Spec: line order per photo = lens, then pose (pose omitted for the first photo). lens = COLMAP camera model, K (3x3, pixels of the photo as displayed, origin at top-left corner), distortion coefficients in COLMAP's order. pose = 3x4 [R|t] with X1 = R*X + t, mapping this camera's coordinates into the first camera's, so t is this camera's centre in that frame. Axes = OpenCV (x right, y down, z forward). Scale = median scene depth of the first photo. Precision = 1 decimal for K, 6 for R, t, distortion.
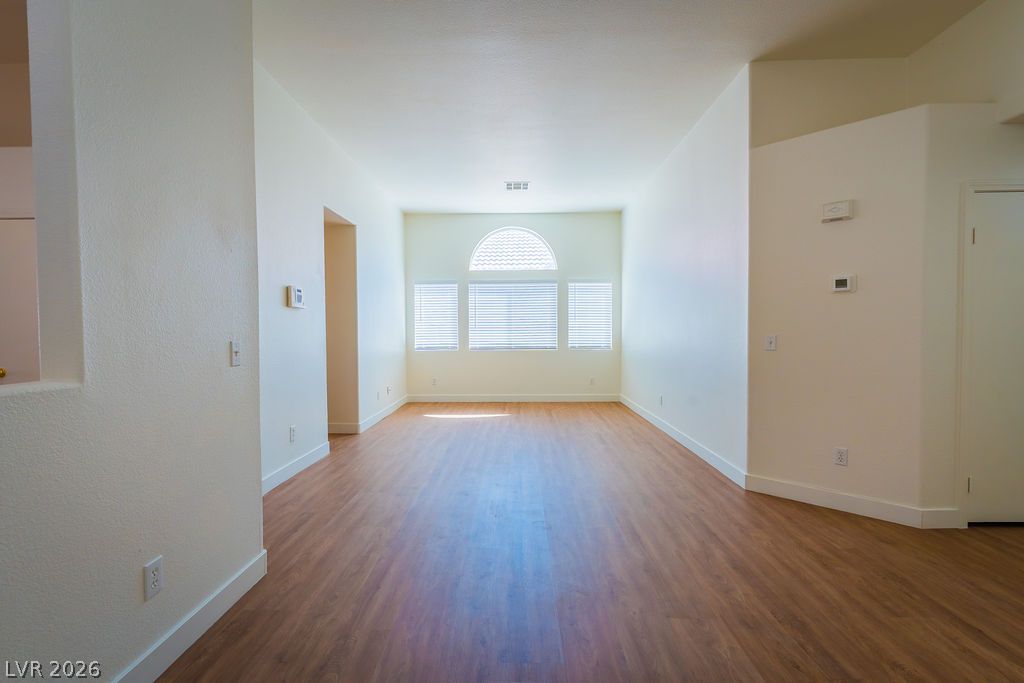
lens RADIAL K [[485.2, 0, 511.7], [0, 485.2, 342.4], [0, 0, 1]] dist [0.003544, 0.000020]
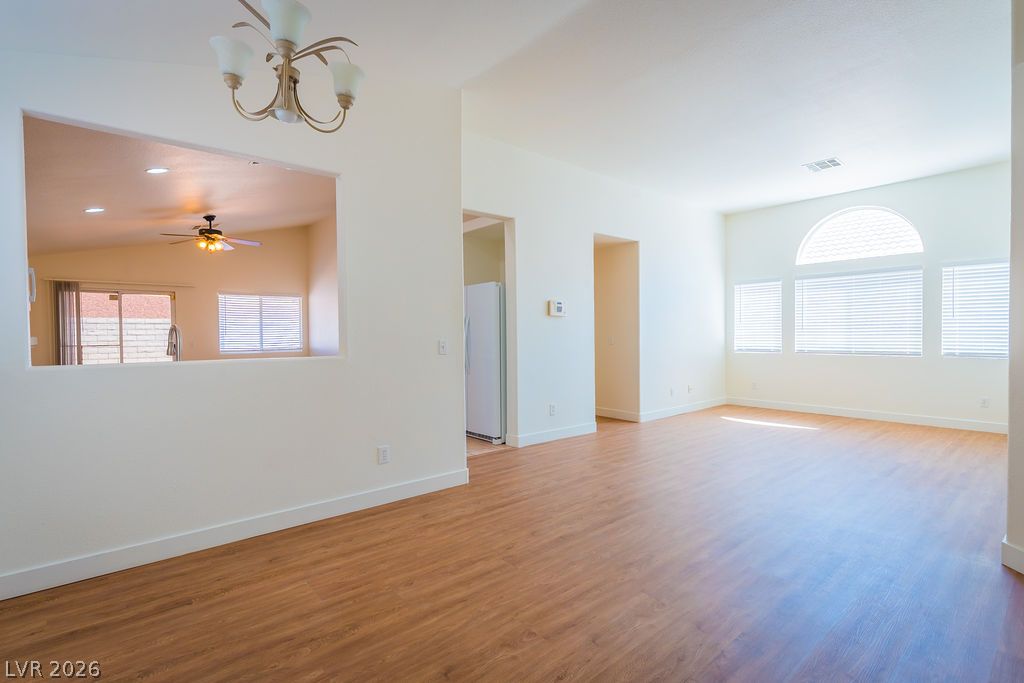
lens RADIAL K [[485.2, 0, 511.7], [0, 485.2, 342.4], [0, 0, 1]] dist [0.003544, 0.000020]
pose [[0.664065, 0.013221, -0.747558, 0.255578], [-0.014194, 0.999886, 0.005075, -0.001987], [0.747540, 0.007241, 0.664177, 0.008763]]
